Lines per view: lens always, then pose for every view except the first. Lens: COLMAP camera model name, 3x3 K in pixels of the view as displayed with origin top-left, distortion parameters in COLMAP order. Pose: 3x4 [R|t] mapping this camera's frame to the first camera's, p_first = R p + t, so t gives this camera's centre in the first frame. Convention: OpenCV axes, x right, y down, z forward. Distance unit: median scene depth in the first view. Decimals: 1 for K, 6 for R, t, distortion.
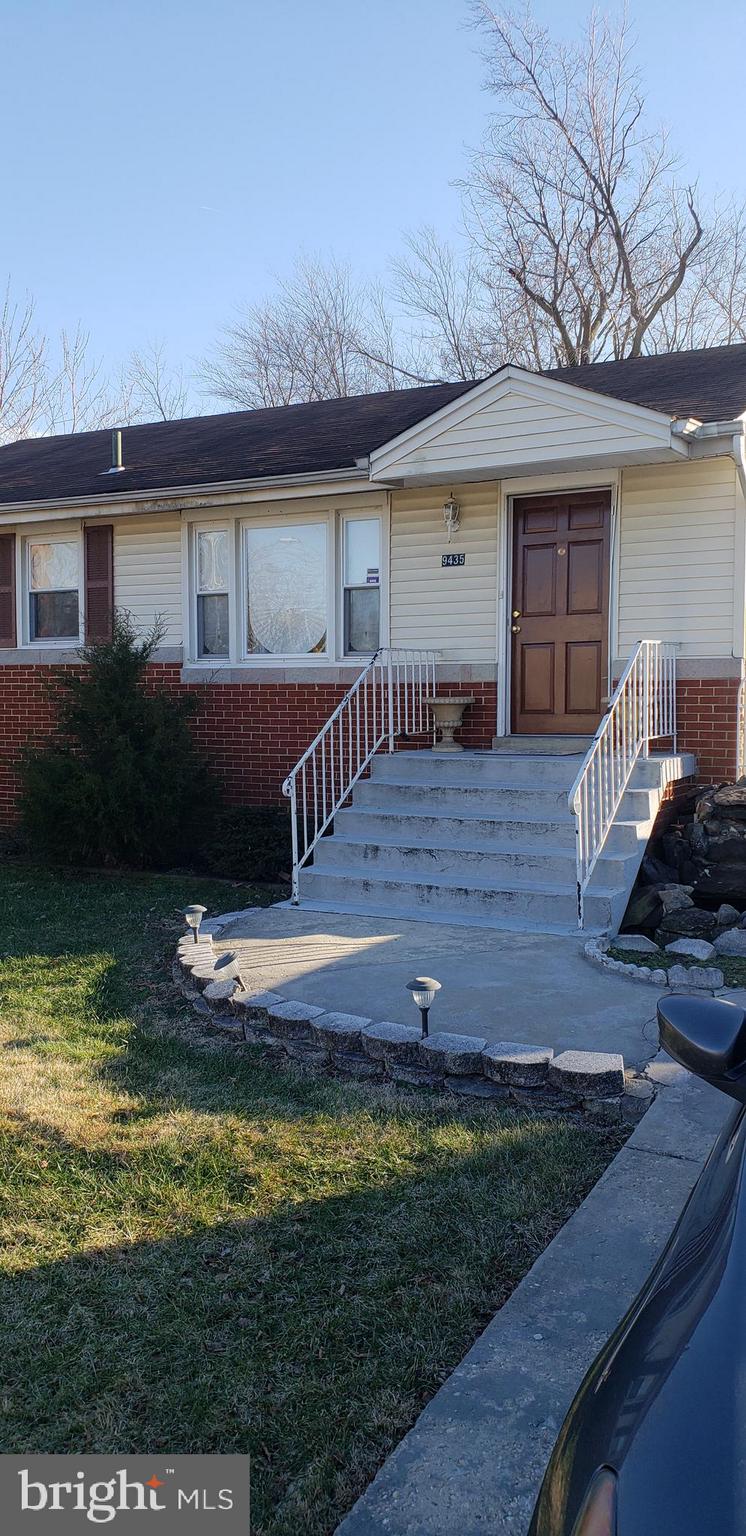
lens RADIAL K [[1209.0, 0, 379.0], [0, 1209.0, 746.1], [0, 0, 1]] dist [0.093579, -0.179575]
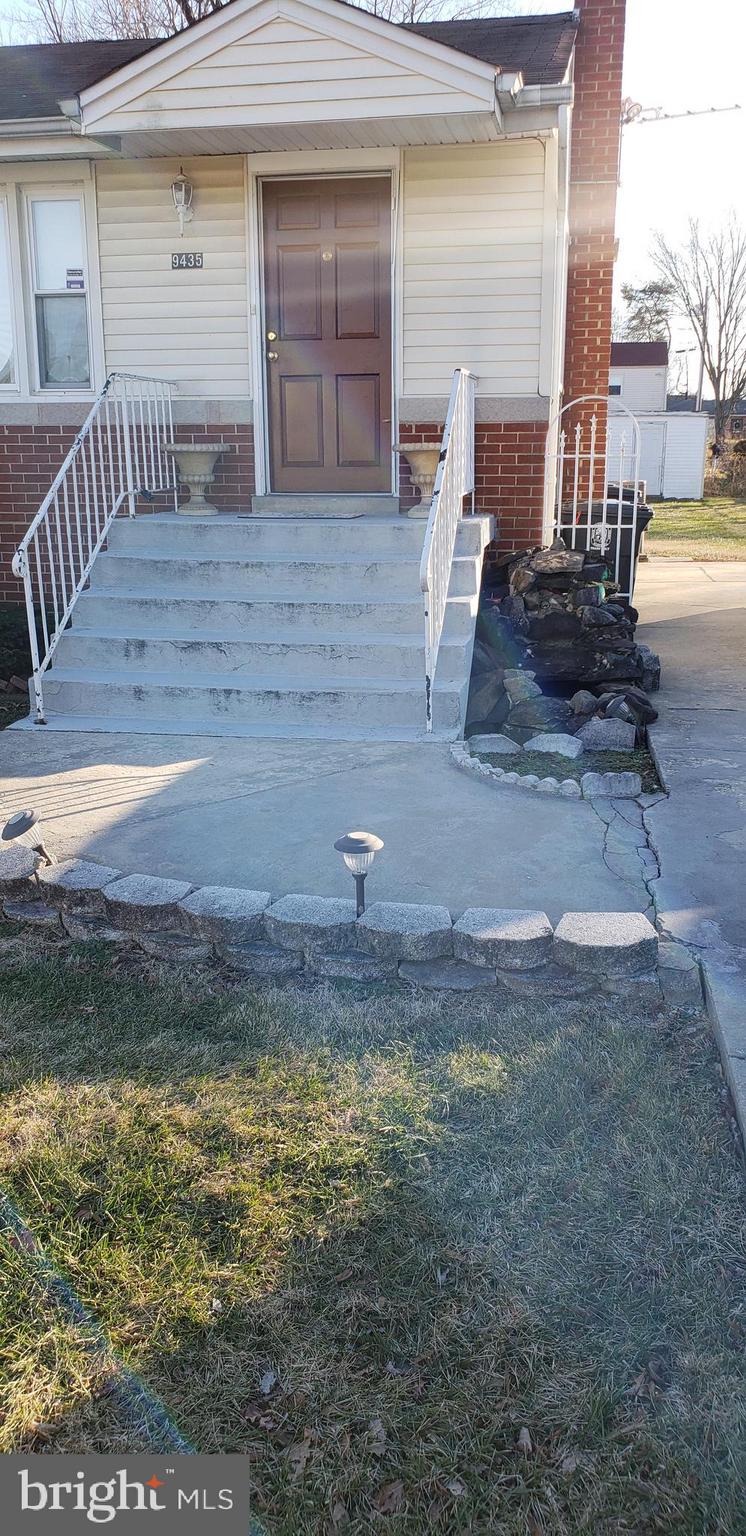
lens RADIAL K [[1209.0, 0, 379.0], [0, 1209.0, 746.1], [0, 0, 1]] dist [0.093579, -0.179575]
pose [[0.946918, -0.073570, 0.312944, -0.108043], [0.015106, 0.982569, 0.185284, 0.008434], [-0.321121, -0.170721, 0.931523, 0.230736]]
